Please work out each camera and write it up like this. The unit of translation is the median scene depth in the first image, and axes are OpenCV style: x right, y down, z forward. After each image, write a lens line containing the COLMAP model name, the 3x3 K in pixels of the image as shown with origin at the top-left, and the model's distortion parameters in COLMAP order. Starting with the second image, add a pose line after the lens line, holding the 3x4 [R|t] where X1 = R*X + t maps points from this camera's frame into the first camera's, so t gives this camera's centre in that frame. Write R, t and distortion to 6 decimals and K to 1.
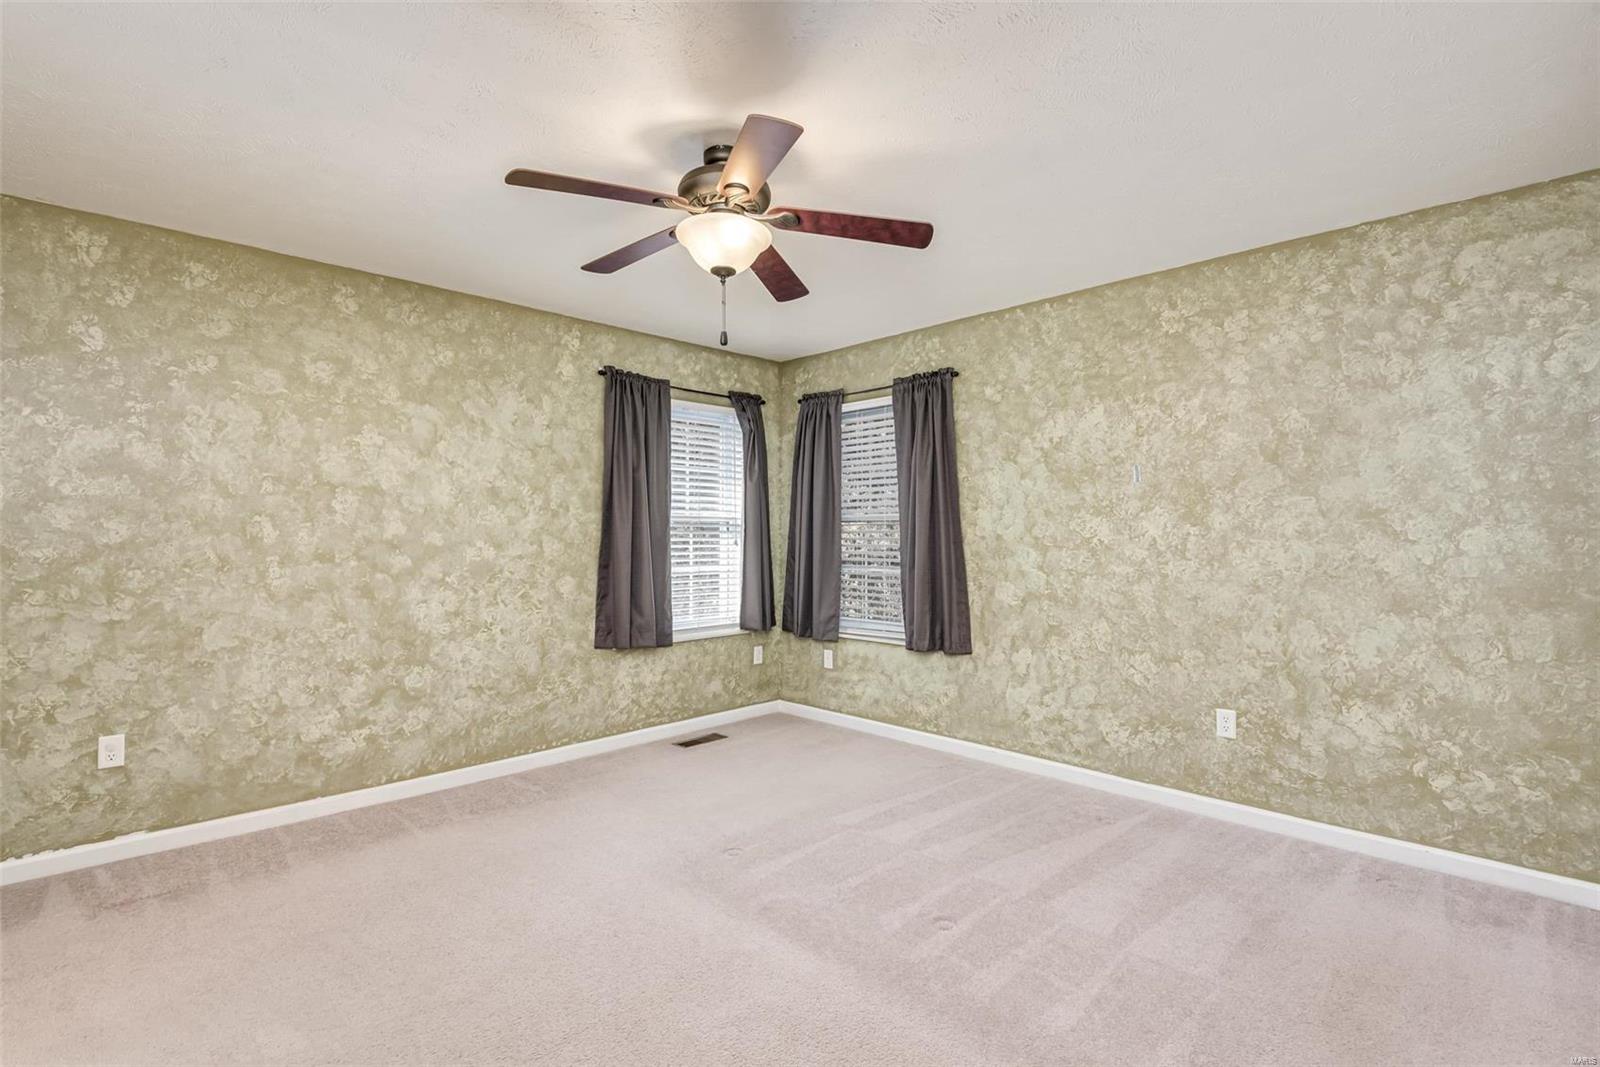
lens RADIAL K [[755.2, 0, 801.6], [0, 755.2, 534.4], [0, 0, 1]] dist [0.009385, -0.004706]
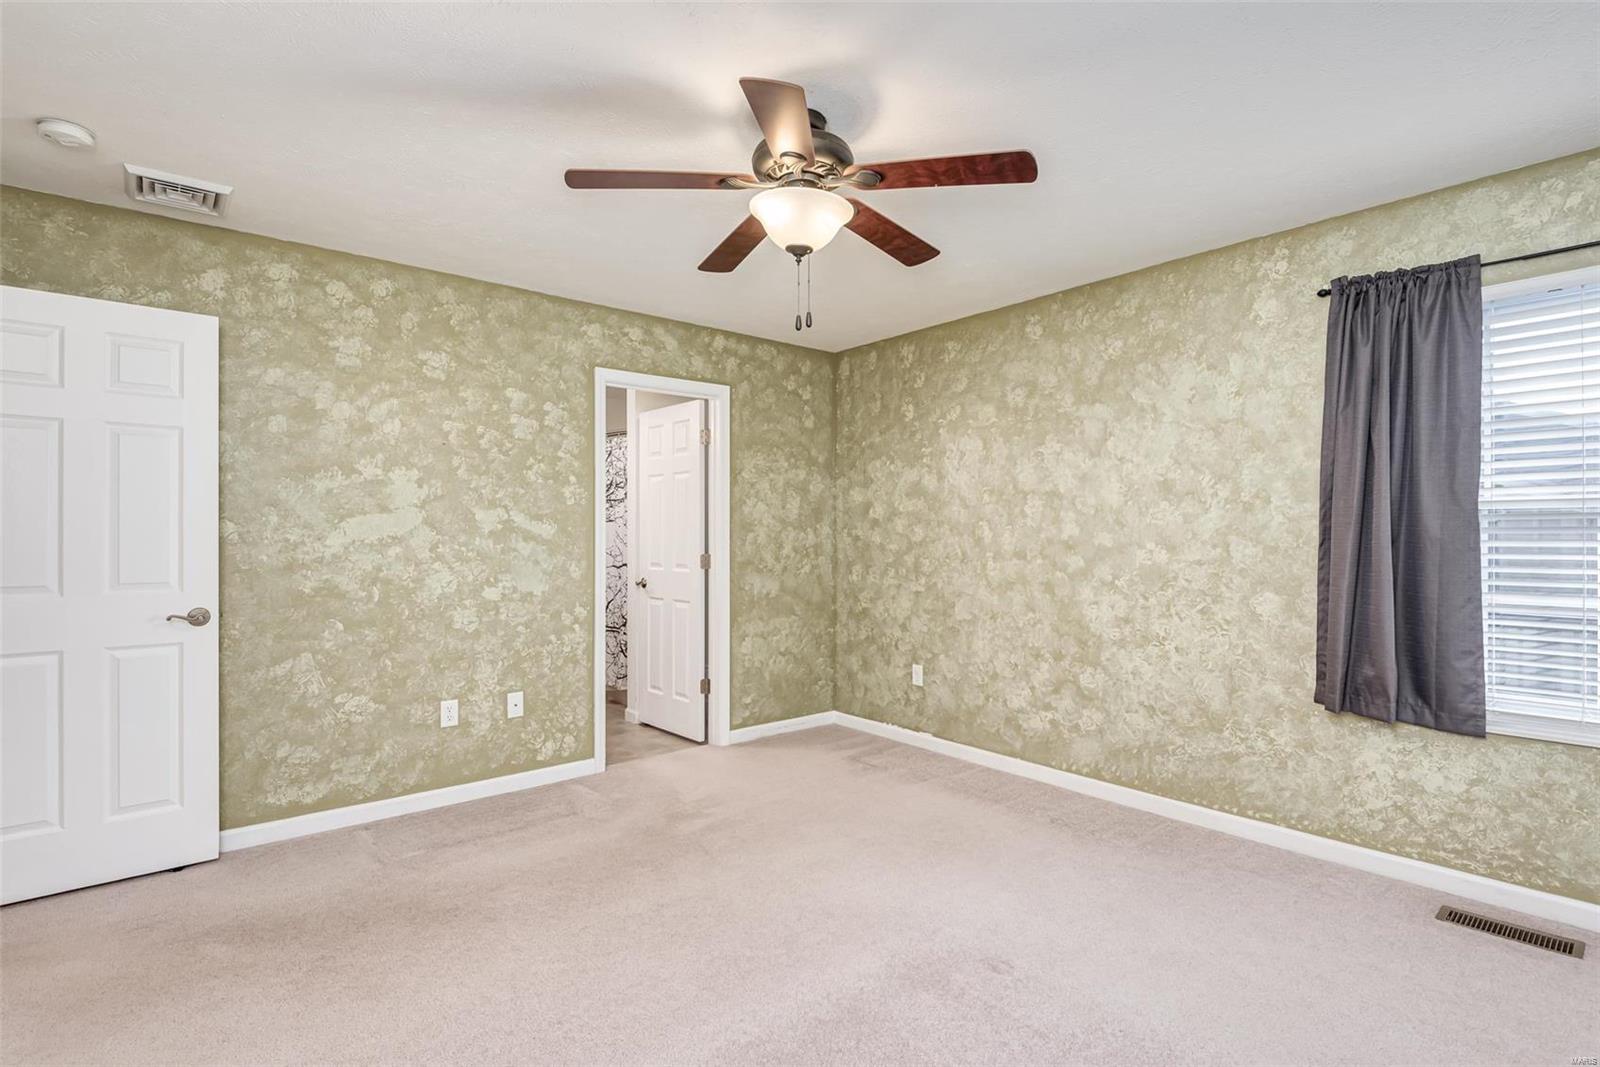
lens RADIAL K [[791.5, 0, 796.4], [0, 791.5, 534.3], [0, 0, 1]] dist [0.006545, -0.005891]
pose [[-0.097524, 0.002472, -0.995230, 0.578531], [0.007167, 0.999973, 0.001782, -0.005955], [0.995207, -0.006959, -0.097539, 0.723503]]
